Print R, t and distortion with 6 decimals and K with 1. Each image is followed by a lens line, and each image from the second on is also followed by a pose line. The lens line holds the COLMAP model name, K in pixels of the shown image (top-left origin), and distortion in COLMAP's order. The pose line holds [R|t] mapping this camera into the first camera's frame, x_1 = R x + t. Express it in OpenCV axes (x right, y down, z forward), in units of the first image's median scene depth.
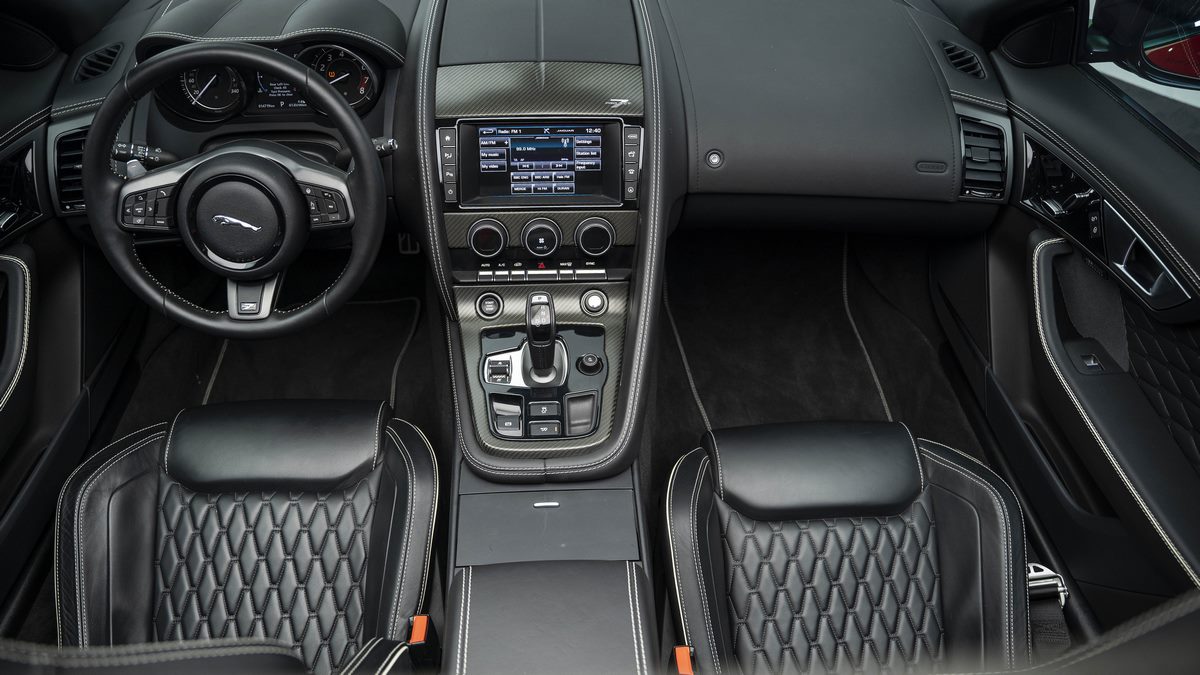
lens RADIAL K [[868.1, 0, 600.0], [0, 868.1, 337.5], [0, 0, 1]] dist [-0.115172, 0.000101]
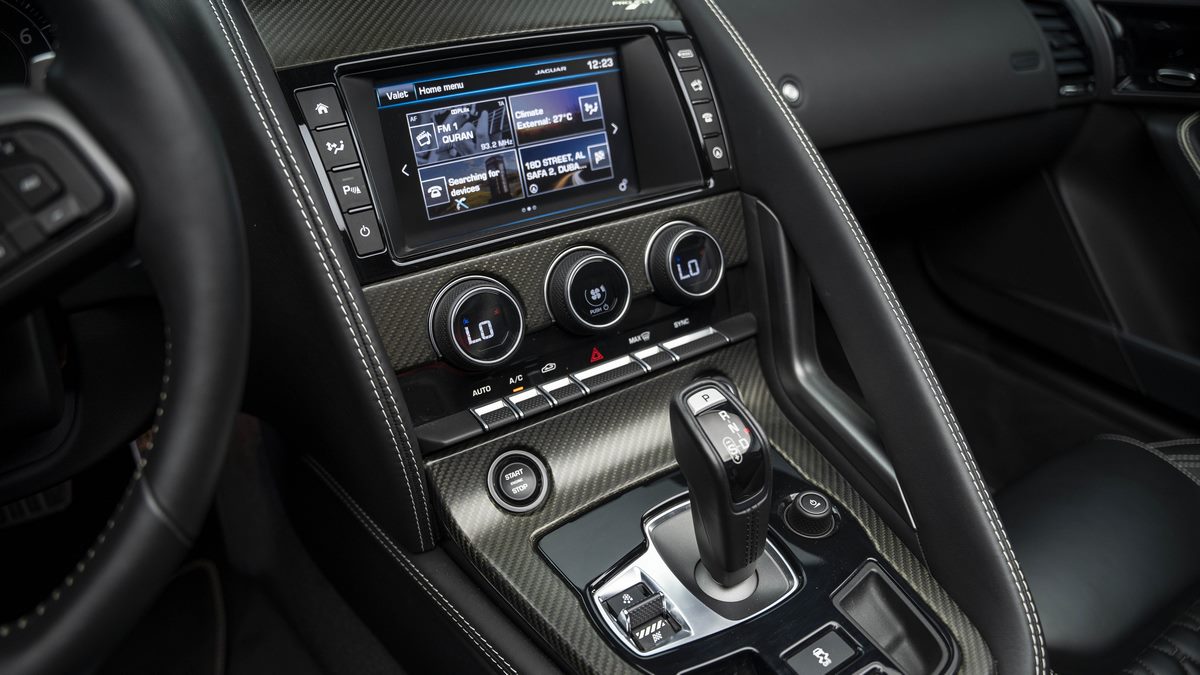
lens RADIAL K [[821.9, 0, 600.0], [0, 821.9, 337.5], [0, 0, 1]] dist [-0.189576, 0.134470]
pose [[0.860408, -0.275133, 0.428952, -0.245620], [0.357814, 0.925511, -0.124089, -0.038509], [-0.362859, 0.260252, 0.894764, 0.624875]]
